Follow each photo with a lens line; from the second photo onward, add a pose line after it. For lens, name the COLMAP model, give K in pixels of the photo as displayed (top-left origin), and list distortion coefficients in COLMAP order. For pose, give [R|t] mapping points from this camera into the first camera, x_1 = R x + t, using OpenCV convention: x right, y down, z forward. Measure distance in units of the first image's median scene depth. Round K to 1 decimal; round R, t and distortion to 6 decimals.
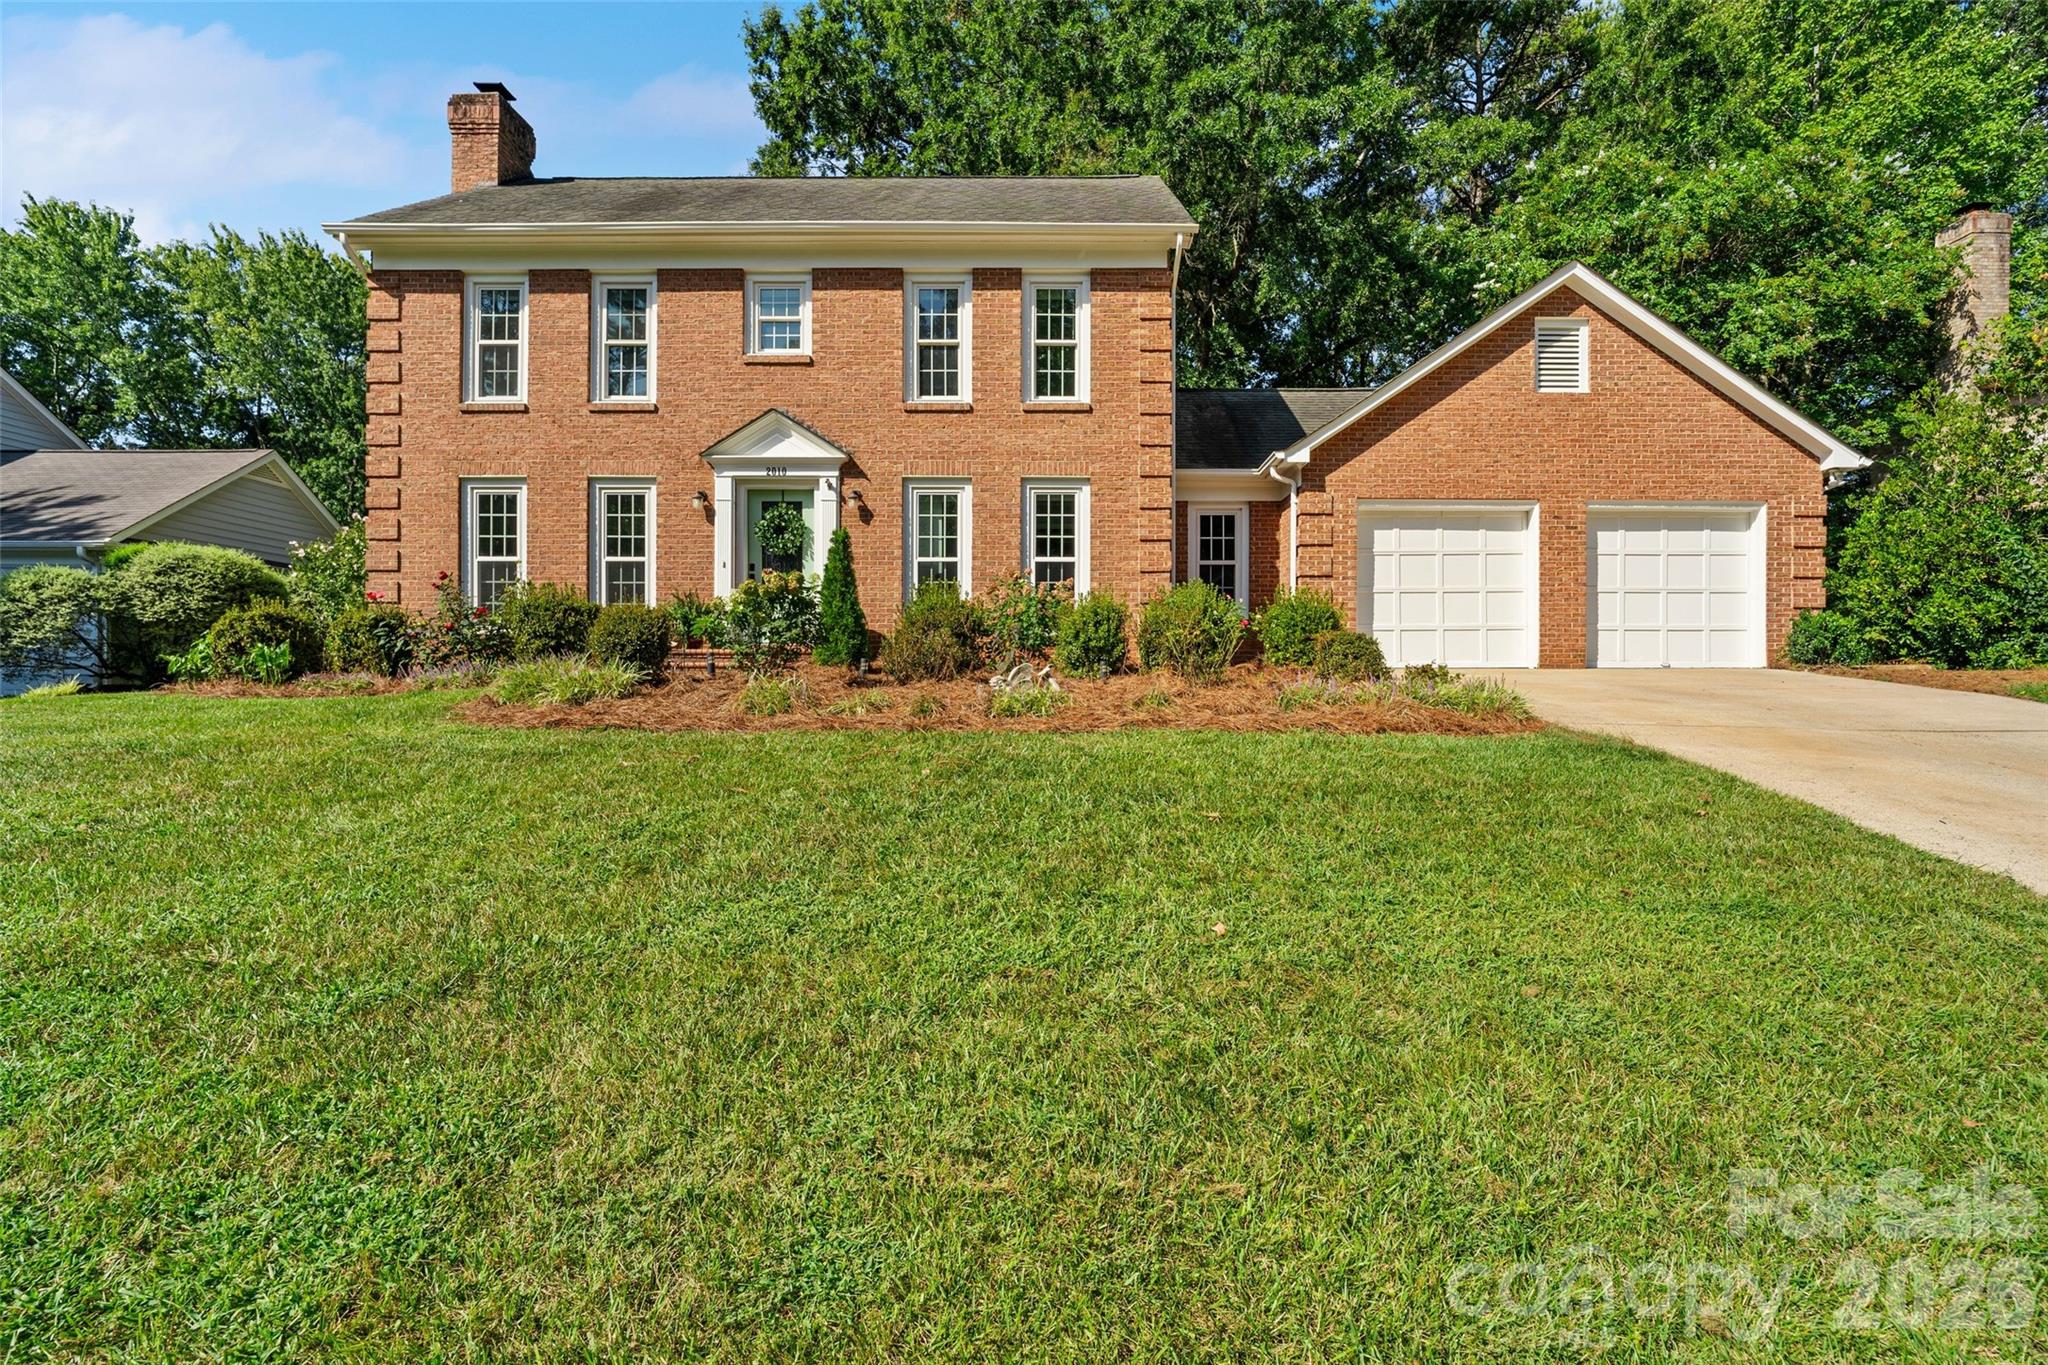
lens RADIAL K [[990.9, 0, 1023.0], [0, 990.9, 650.7], [0, 0, 1]] dist [-0.003199, 0.000610]
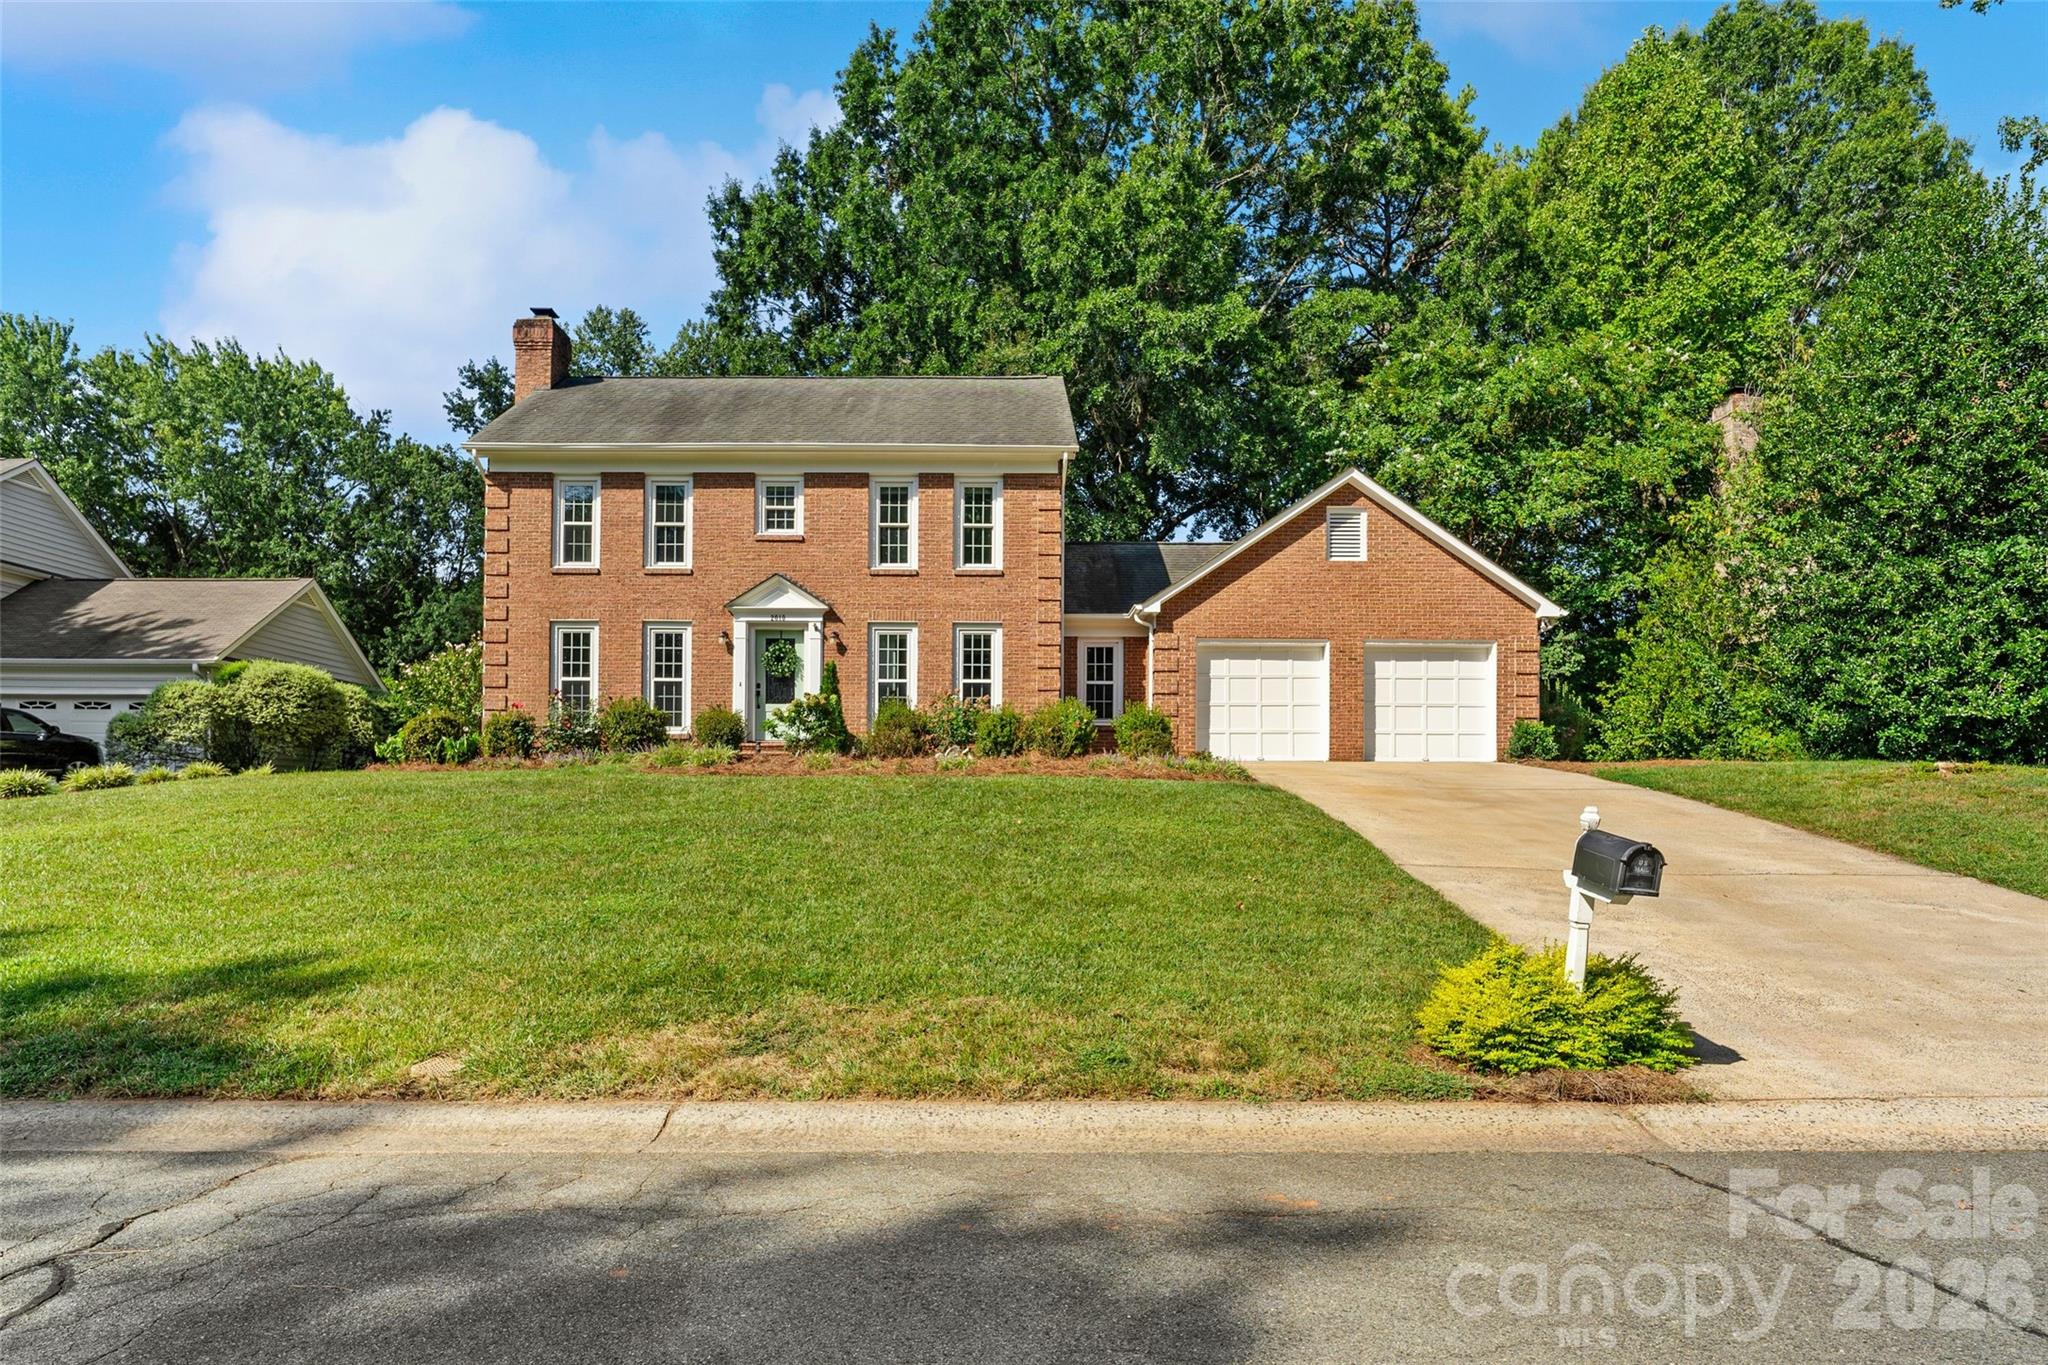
lens RADIAL K [[991.8, 0, 978.9], [0, 991.8, 684.7], [0, 0, 1]] dist [-0.001799, 0.000198]
pose [[0.999663, 0.004786, 0.025501, -0.000298], [-0.002834, 0.997101, -0.076031, 0.018108], [-0.025791, 0.075933, 0.996779, -0.371895]]
